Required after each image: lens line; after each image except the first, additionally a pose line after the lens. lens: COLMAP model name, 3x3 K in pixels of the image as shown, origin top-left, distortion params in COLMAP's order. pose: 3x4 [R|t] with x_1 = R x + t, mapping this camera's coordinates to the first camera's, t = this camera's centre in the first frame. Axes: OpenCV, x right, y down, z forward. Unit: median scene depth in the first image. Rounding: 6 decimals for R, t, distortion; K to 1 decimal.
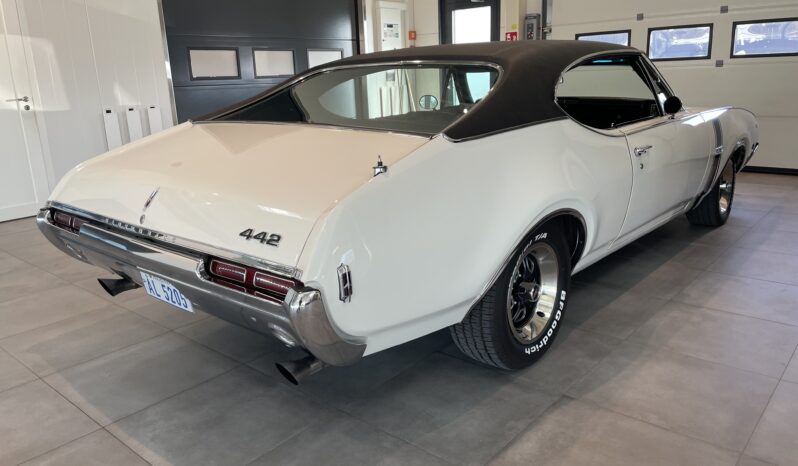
lens RADIAL K [[601.5, 0, 399.9], [0, 601.5, 232.4], [0, 0, 1]] dist [0.008066, 0.002380]
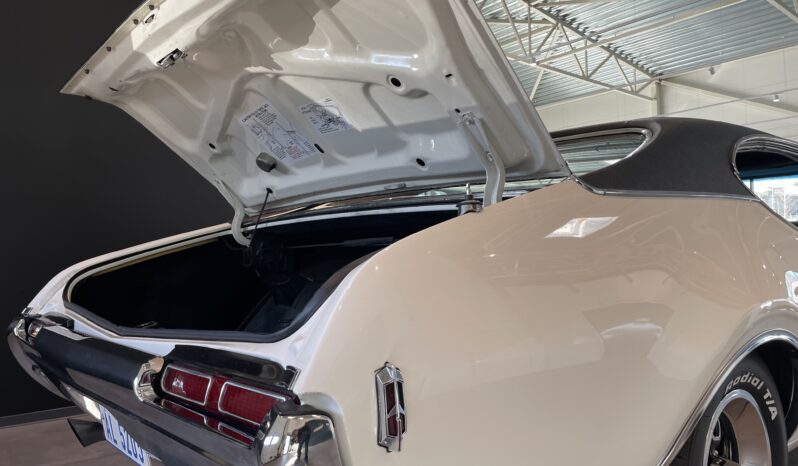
lens RADIAL K [[601.5, 0, 396.3], [0, 601.5, 234.2], [0, 0, 1]] dist [0.008066, 0.002380]
pose [[0.989968, 0.015321, -0.140457, -0.024698], [-0.056090, 0.955030, -0.291157, 0.092483], [0.129680, 0.296114, 0.946308, 0.528357]]
